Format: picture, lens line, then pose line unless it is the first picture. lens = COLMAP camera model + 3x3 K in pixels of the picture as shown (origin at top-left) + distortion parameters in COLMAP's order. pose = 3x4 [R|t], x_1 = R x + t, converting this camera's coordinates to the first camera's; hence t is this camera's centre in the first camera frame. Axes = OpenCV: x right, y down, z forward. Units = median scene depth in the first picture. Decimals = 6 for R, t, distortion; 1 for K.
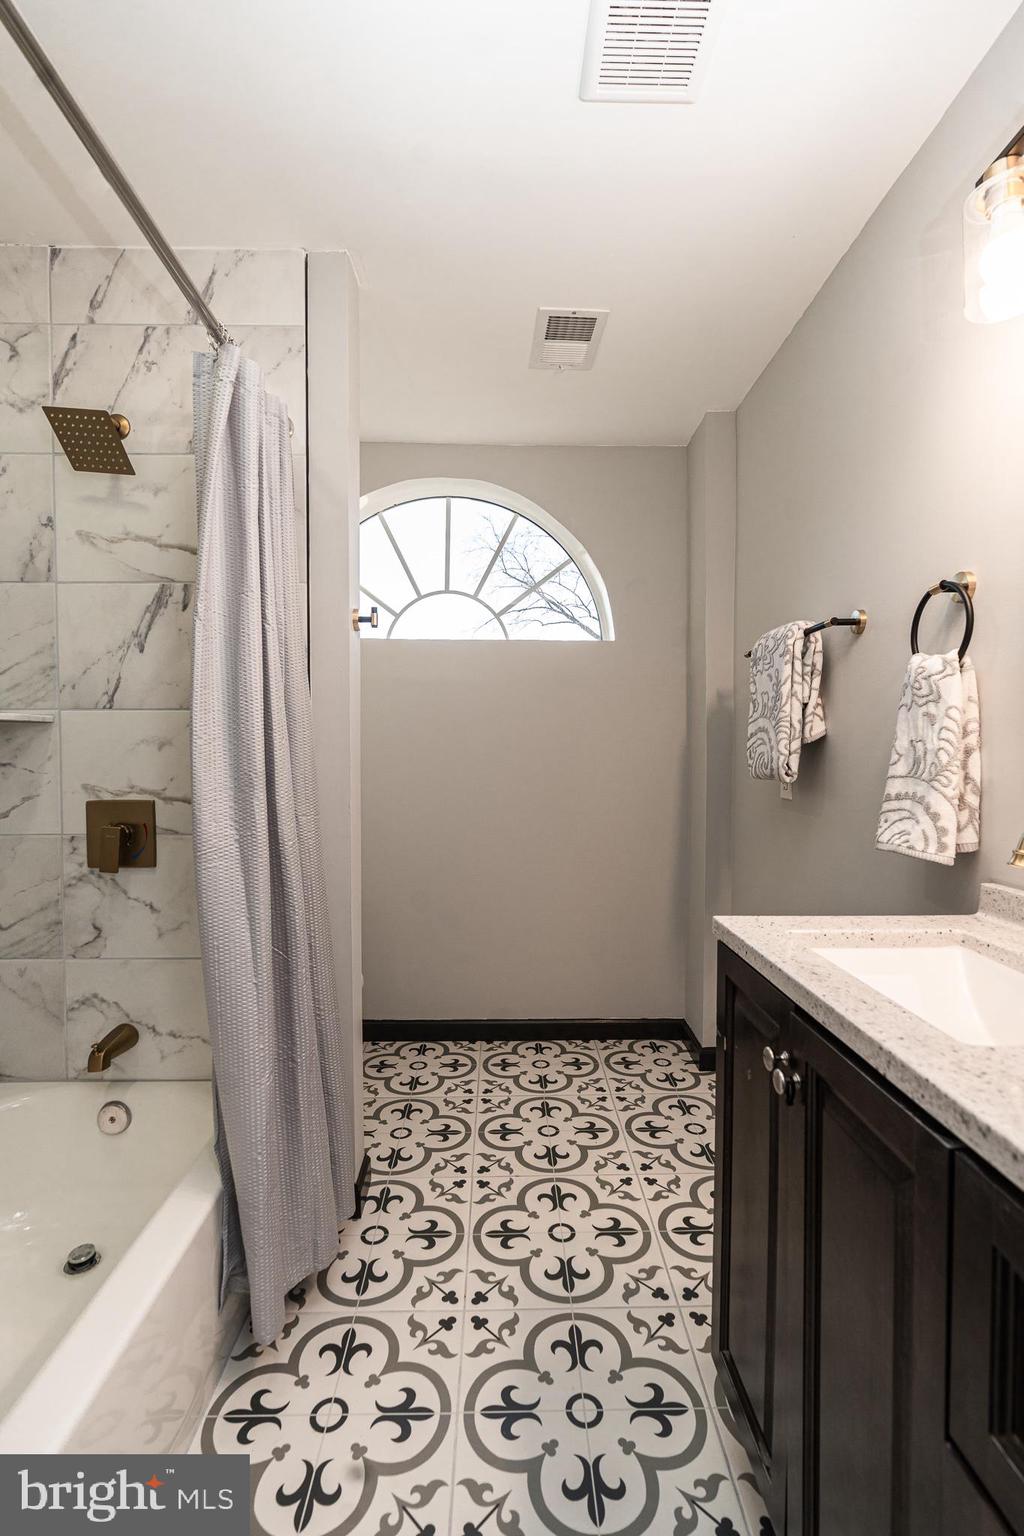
lens RADIAL K [[697.7, 0, 512.4], [0, 697.7, 779.8], [0, 0, 1]] dist [-0.009308, 0.004382]
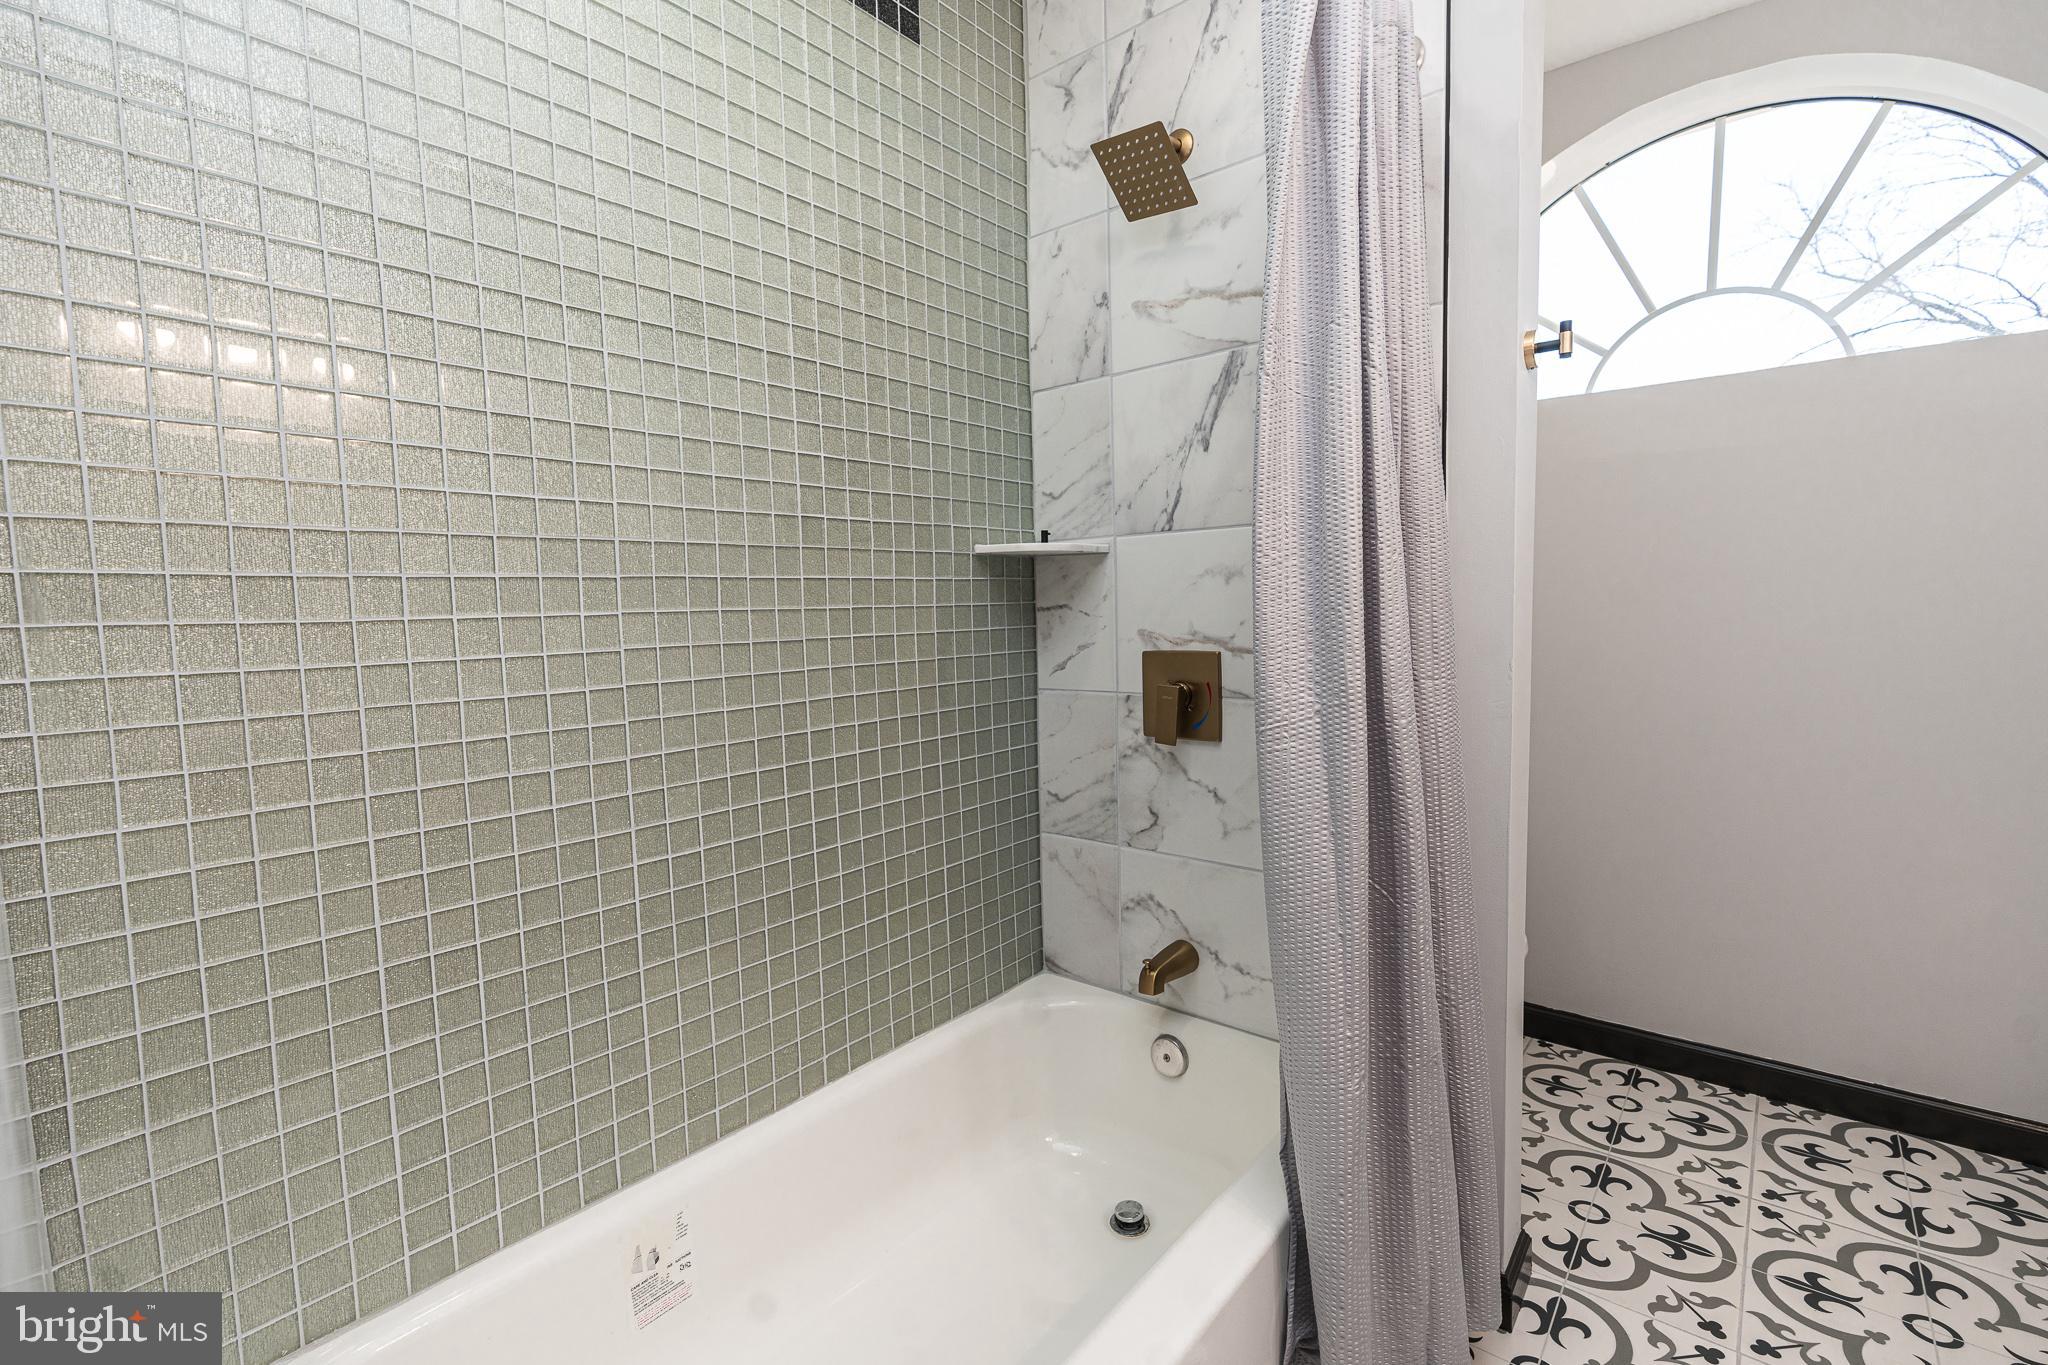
lens RADIAL K [[930.2, 0, 1020.6], [0, 930.2, 675.8], [0, 0, 1]] dist [-0.009308, 0.004382]
pose [[0.753744, 0.031802, -0.656398, -0.025068], [-0.001581, 0.998913, 0.046581, 0.009277], [0.657166, -0.034073, 0.752975, 0.114322]]
